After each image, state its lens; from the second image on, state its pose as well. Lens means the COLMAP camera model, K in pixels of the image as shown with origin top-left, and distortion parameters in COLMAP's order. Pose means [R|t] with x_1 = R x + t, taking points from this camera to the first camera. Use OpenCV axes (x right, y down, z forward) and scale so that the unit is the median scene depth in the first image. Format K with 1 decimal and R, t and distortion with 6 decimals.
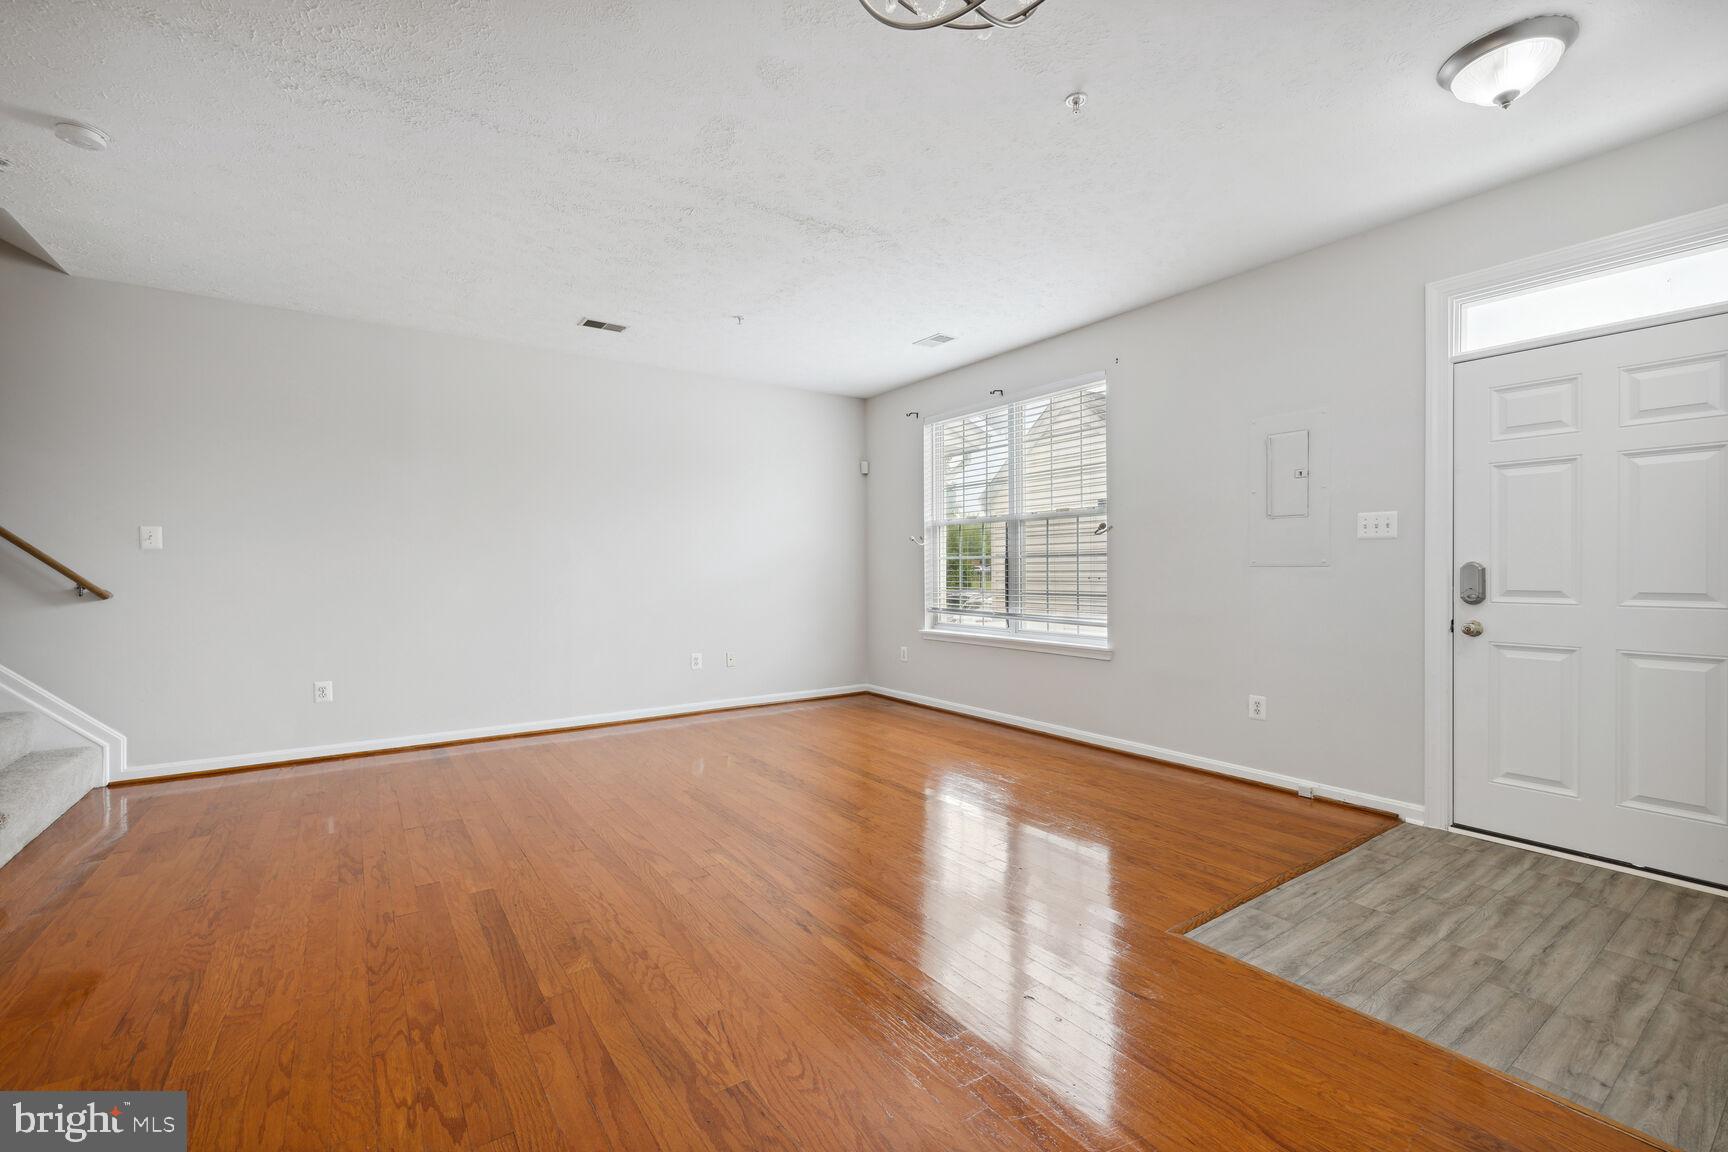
lens RADIAL K [[739.0, 0, 863.4], [0, 739.0, 575.2], [0, 0, 1]] dist [0.033532, -0.005176]
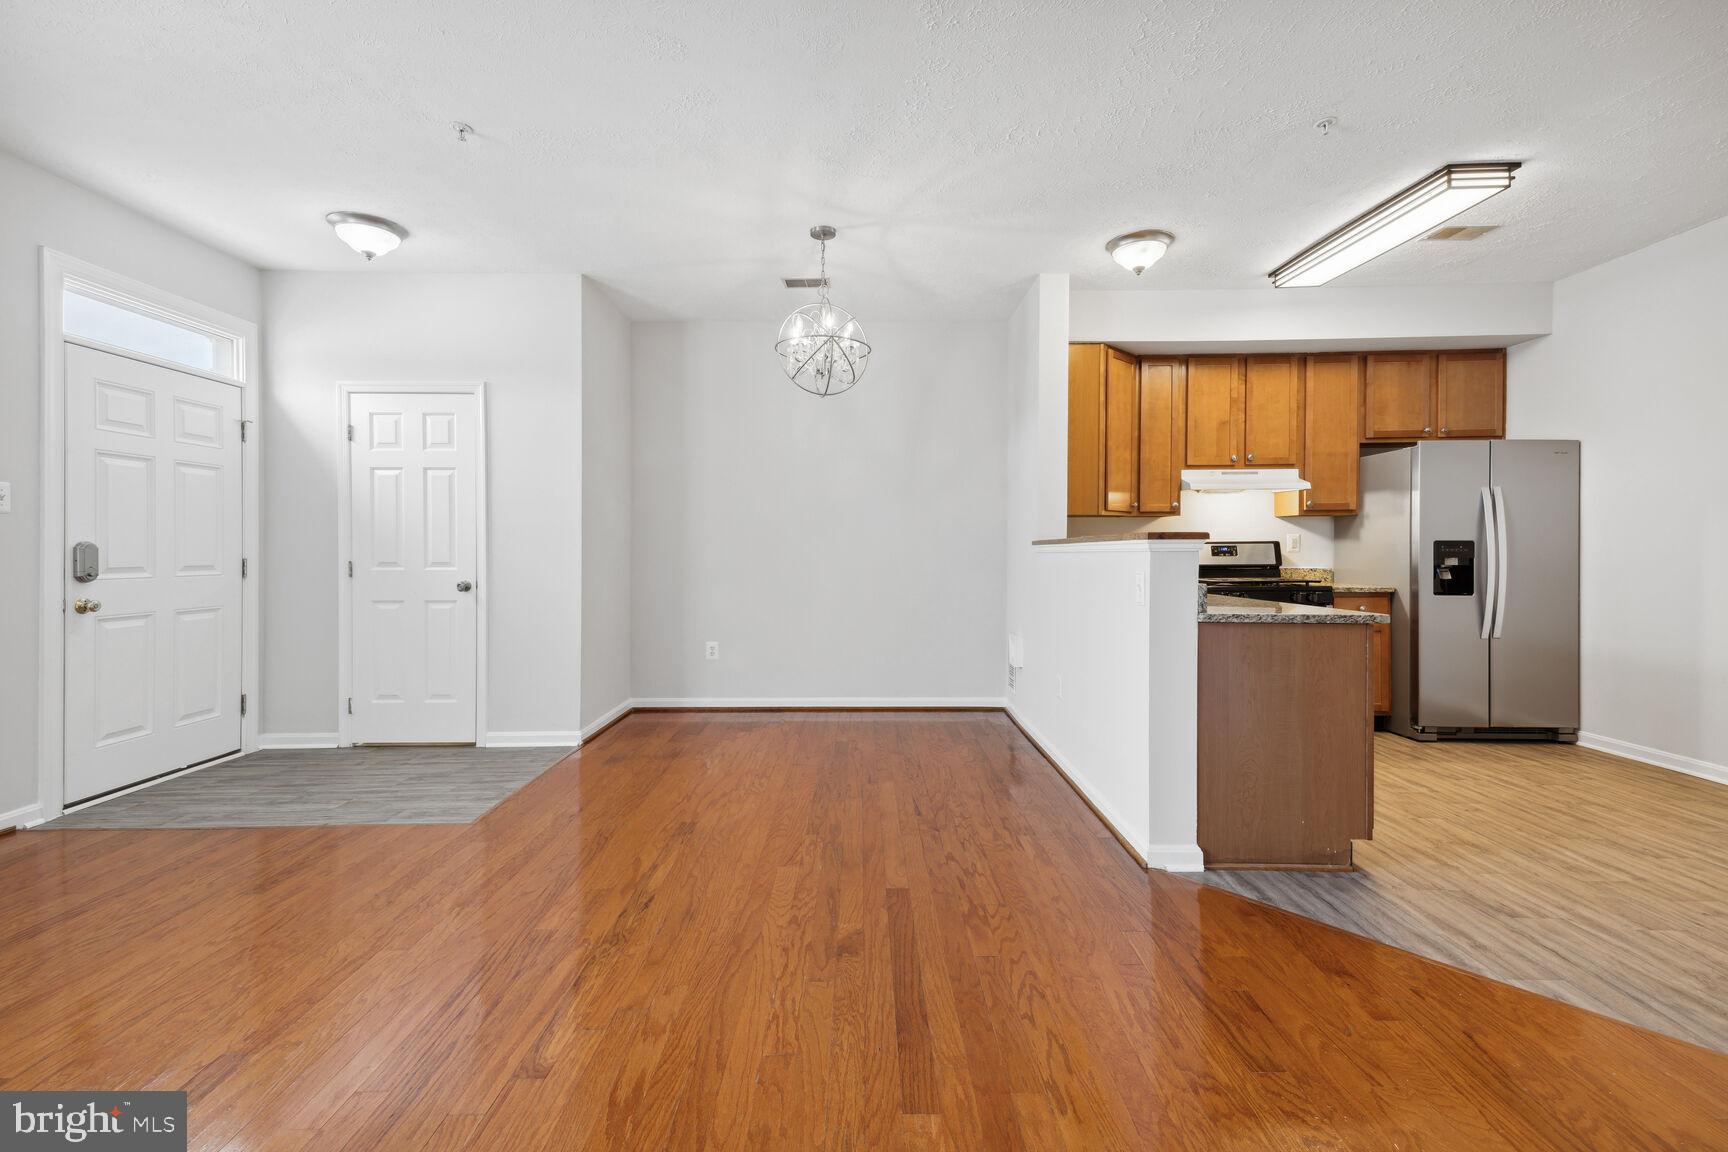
lens RADIAL K [[739.0, 0, 863.8], [0, 739.0, 551.5], [0, 0, 1]] dist [0.033532, -0.005176]
pose [[-0.822642, 0.002435, 0.568555, -0.712397], [0.008197, 0.999938, 0.007579, -0.004012], [-0.568501, 0.010895, -0.822611, 1.327340]]
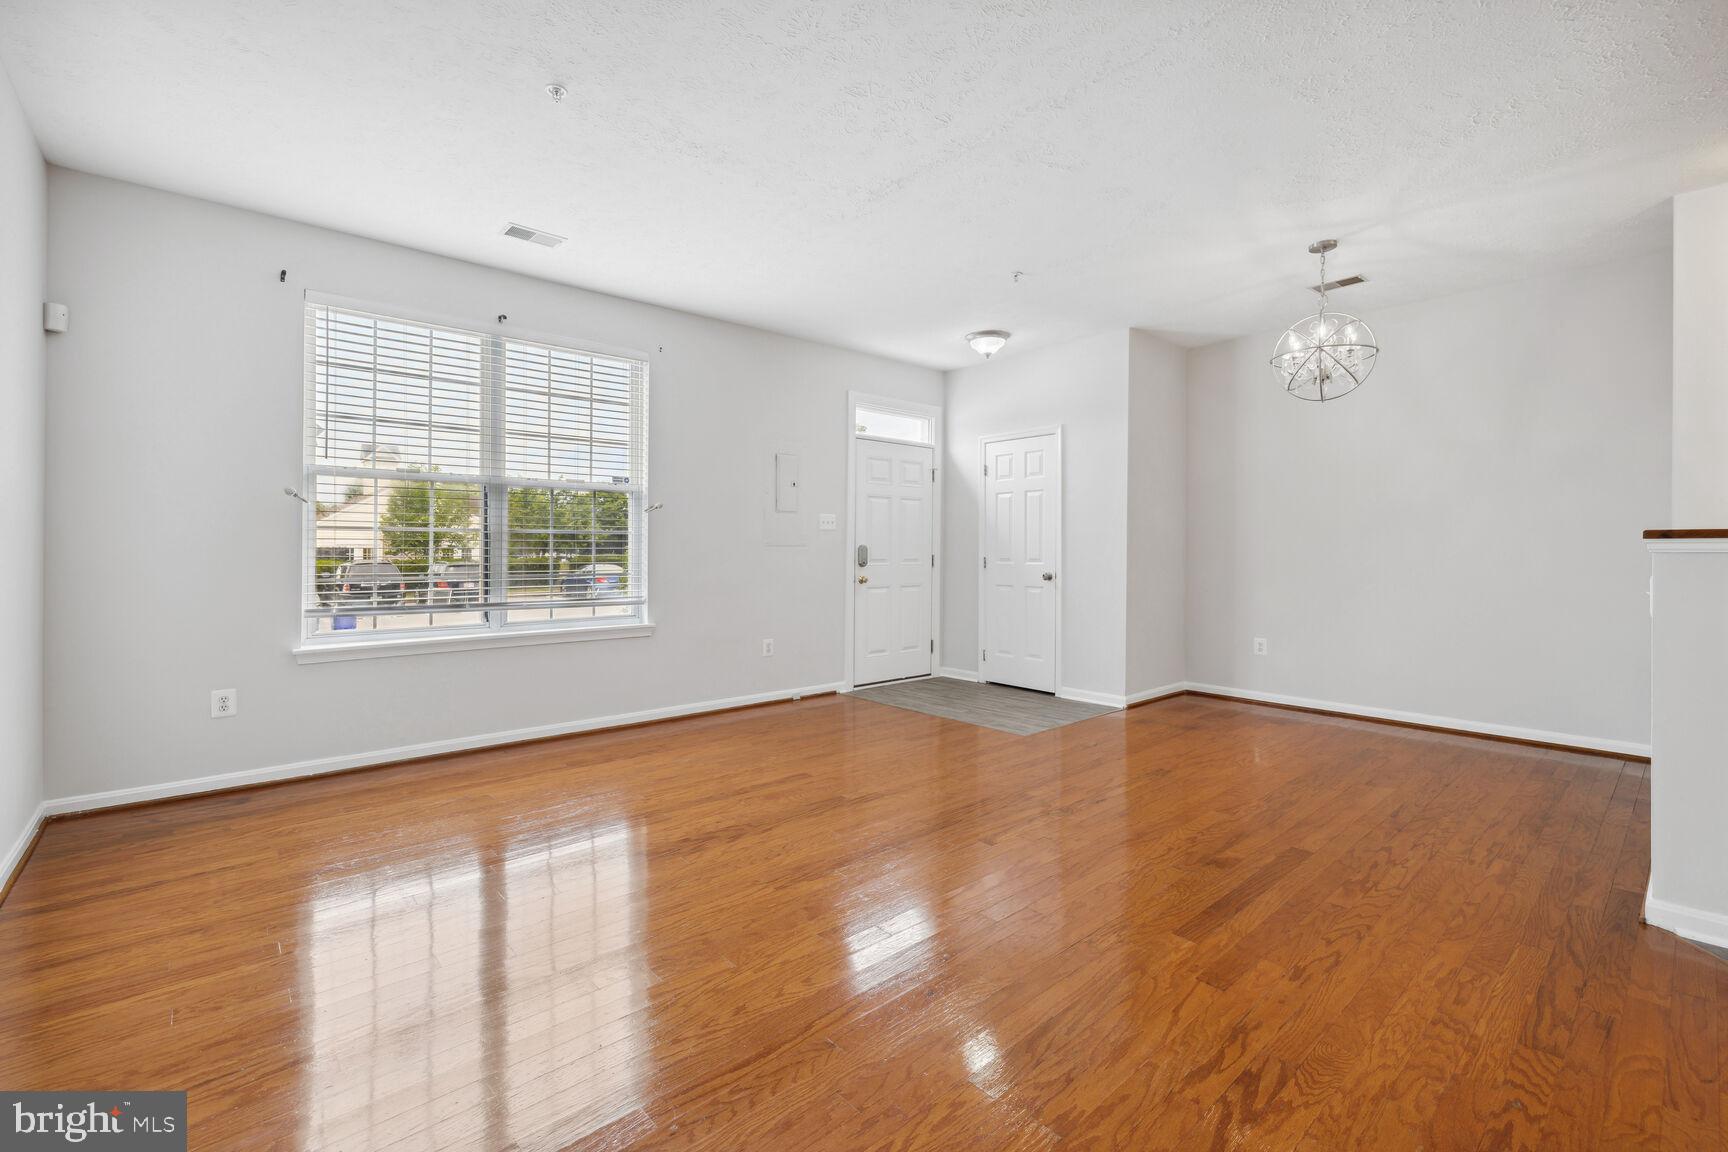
lens RADIAL K [[739.0, 0, 881.0], [0, 739.0, 560.4], [0, 0, 1]] dist [0.033532, -0.005176]
pose [[-0.137077, -0.010955, 0.990500, -1.132492], [0.003513, 0.999927, 0.011546, 0.000022], [-0.990554, 0.005062, -0.137028, 1.284508]]
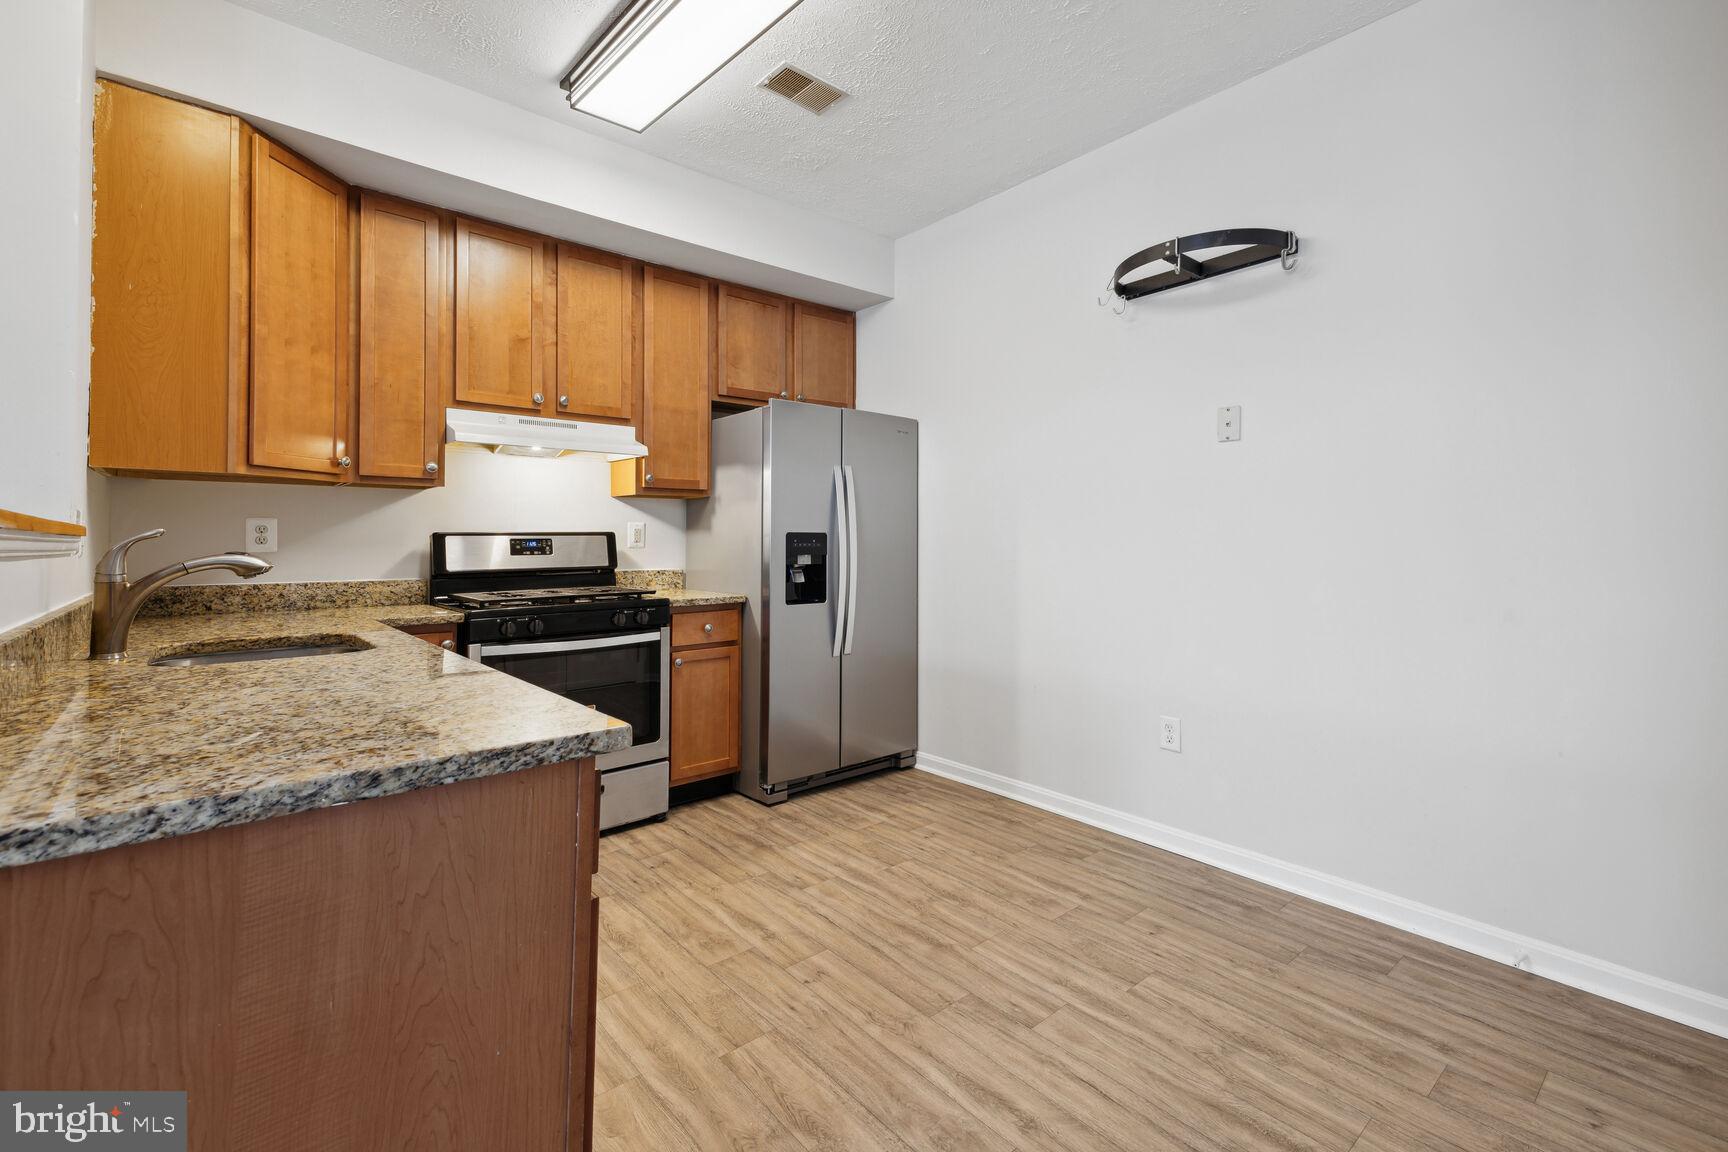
lens RADIAL K [[739.0, 0, 847.8], [0, 739.0, 538.7], [0, 0, 1]] dist [0.033532, -0.005176]
pose [[-0.995926, 0.002770, -0.090127, -0.785742], [0.002228, 0.999979, 0.006106, -0.002174], [0.090142, 0.005881, -0.995912, 0.582812]]
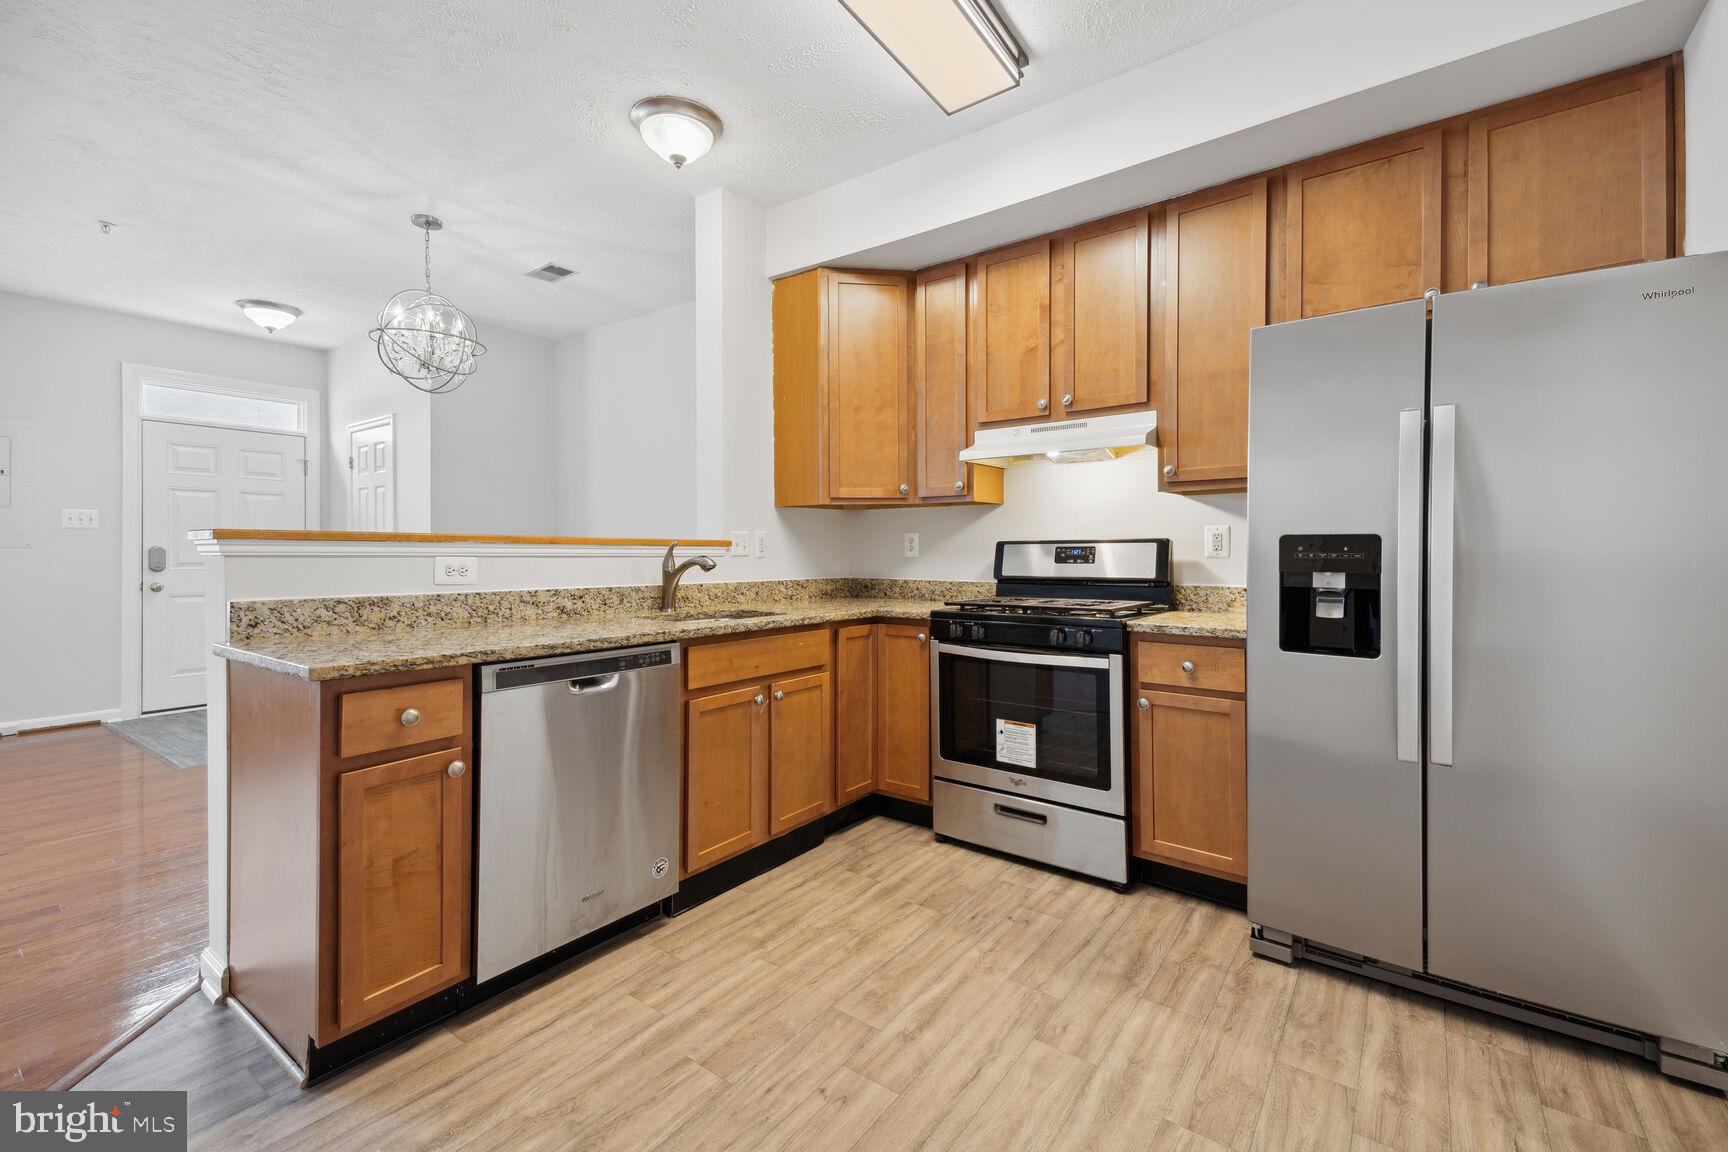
lens RADIAL K [[739.0, 0, 888.1], [0, 739.0, 550.0], [0, 0, 1]] dist [0.033532, -0.005176]
pose [[-0.329763, 0.001699, 0.944062, -1.333860], [0.009843, 0.999950, 0.001639, 0.003980], [-0.944012, 0.009833, -0.329763, 0.054155]]
